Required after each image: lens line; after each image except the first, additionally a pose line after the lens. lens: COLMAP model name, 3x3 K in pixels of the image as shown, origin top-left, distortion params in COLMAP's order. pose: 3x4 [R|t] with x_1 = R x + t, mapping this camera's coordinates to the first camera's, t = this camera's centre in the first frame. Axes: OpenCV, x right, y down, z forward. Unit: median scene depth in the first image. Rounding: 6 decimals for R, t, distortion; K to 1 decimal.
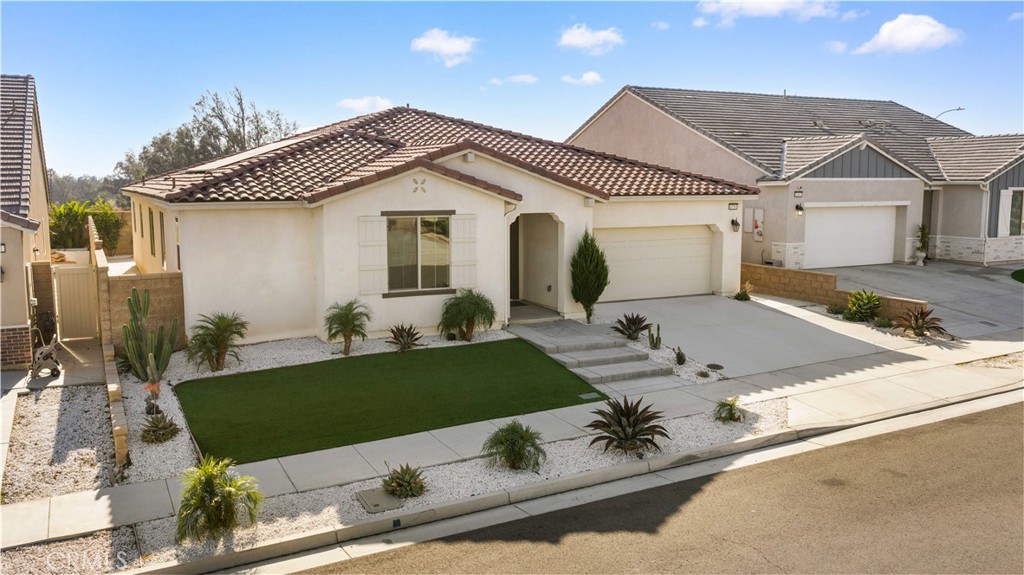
lens RADIAL K [[843.5, 0, 516.2], [0, 843.5, 287.4], [0, 0, 1]] dist [0.032257, -0.056408]
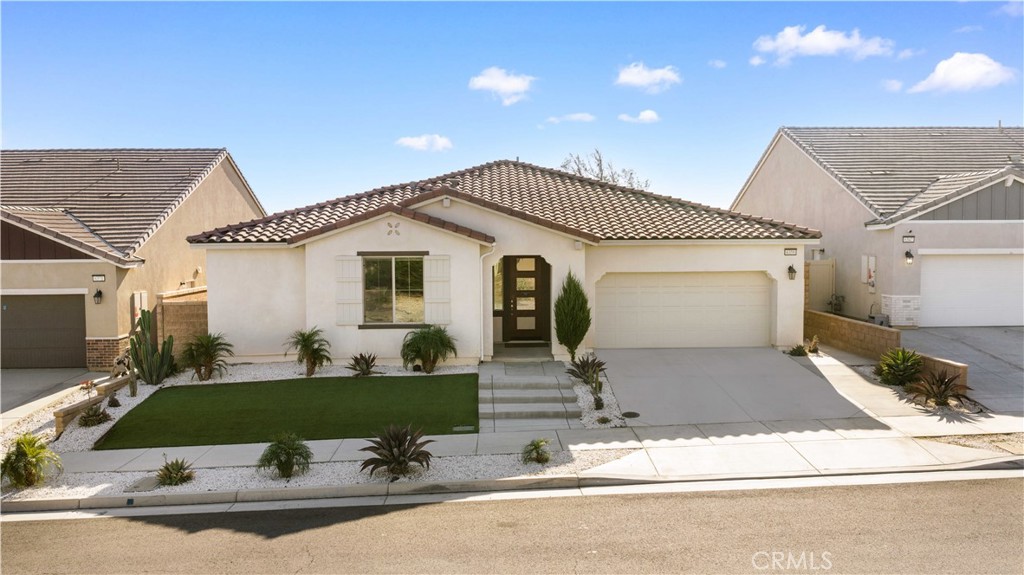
lens RADIAL K [[843.5, 0, 516.2], [0, 843.5, 287.4], [0, 0, 1]] dist [0.032257, -0.056408]
pose [[0.903878, 0.020309, -0.427309, 0.505394], [-0.048399, 0.997314, -0.054977, 0.008972], [0.425044, 0.070374, 0.902433, 0.075834]]
